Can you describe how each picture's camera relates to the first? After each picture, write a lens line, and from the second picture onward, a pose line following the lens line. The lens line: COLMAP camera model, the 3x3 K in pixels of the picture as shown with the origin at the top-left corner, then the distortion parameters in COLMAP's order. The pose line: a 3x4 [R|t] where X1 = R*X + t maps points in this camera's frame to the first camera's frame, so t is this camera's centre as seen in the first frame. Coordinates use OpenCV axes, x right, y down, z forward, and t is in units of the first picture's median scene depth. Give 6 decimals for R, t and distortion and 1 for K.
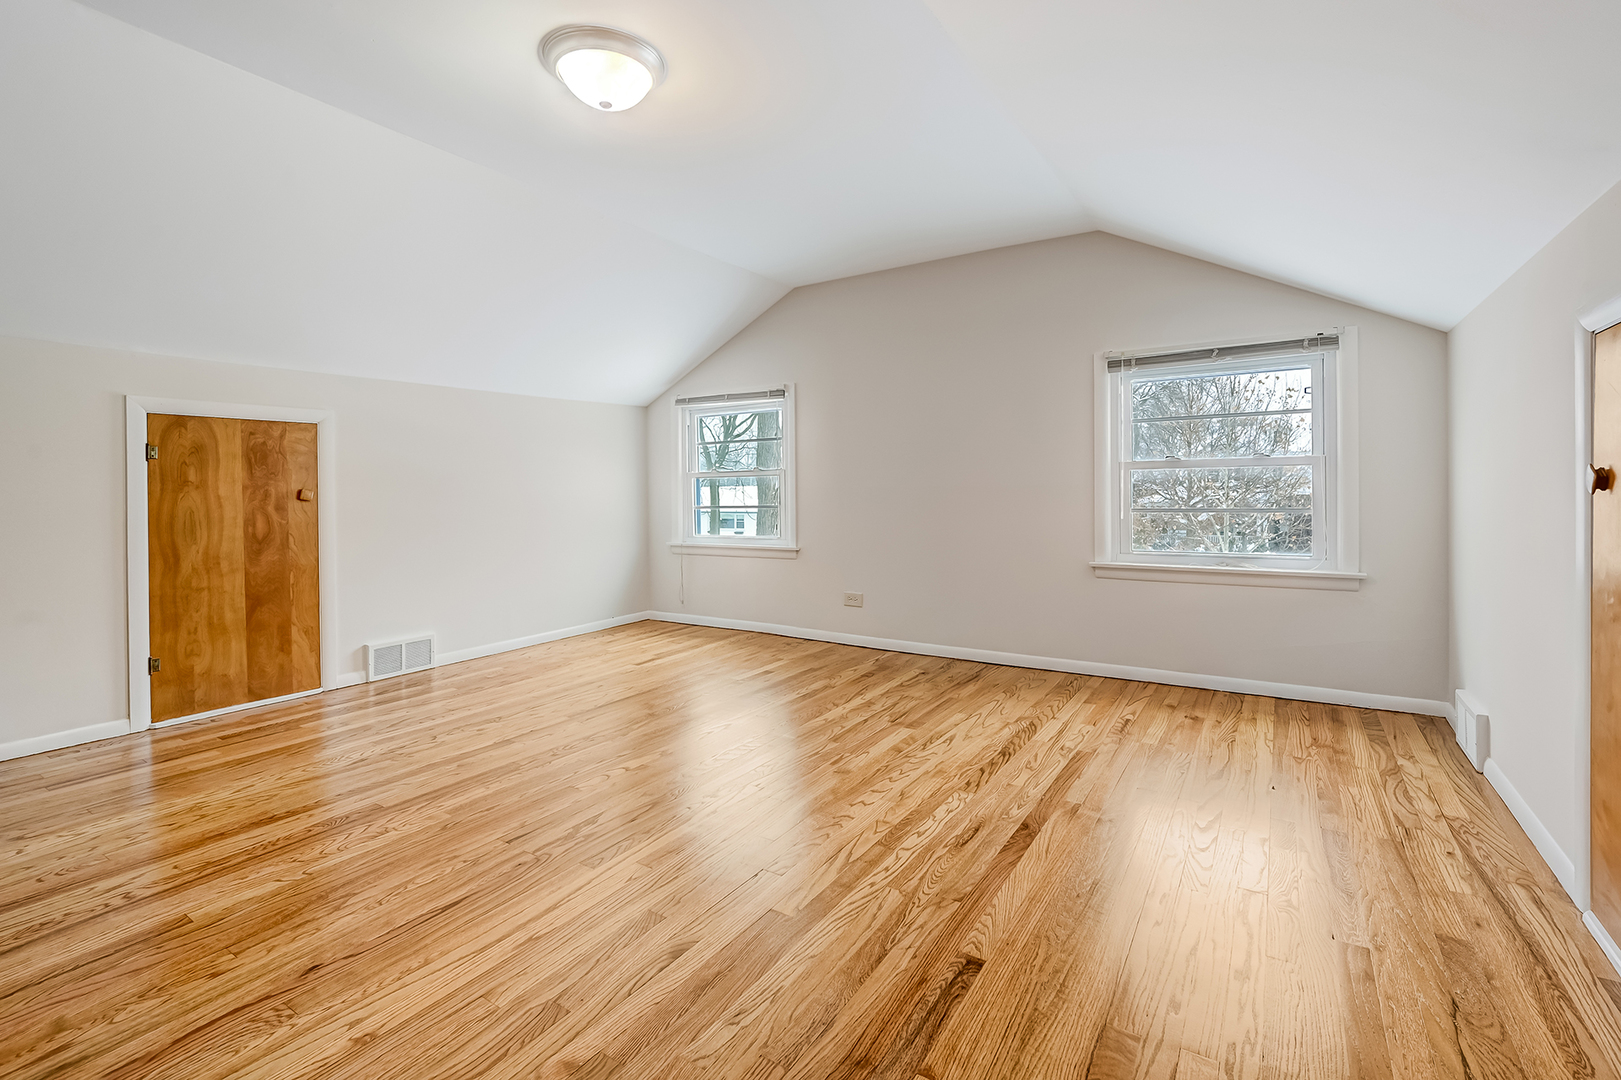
lens RADIAL K [[721.1, 0, 811.0], [0, 721.1, 491.2], [0, 0, 1]] dist [-0.000290, -0.000129]
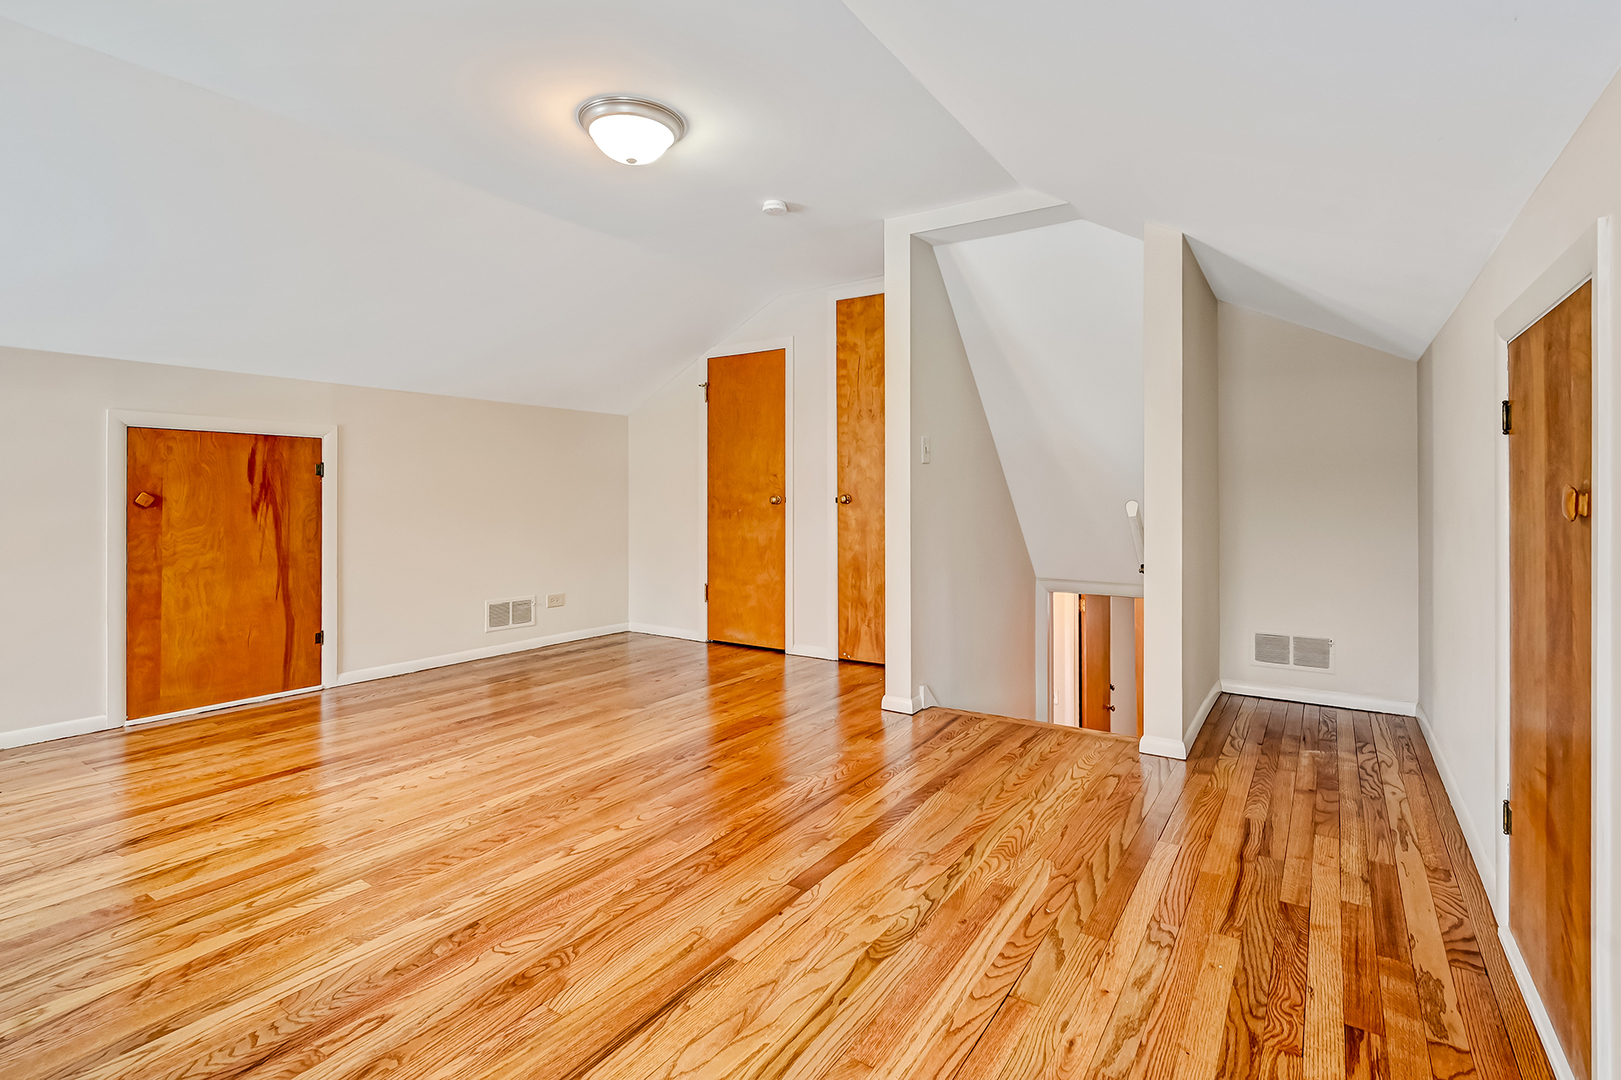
lens RADIAL K [[771.0, 0, 810.8], [0, 771.0, 496.8], [0, 0, 1]] dist [0.000133, 0.000165]
pose [[-0.999801, 0.012745, 0.015322, -0.534729], [0.012774, 0.999917, 0.001810, -0.001069], [-0.015297, 0.002005, -0.999881, 2.030764]]
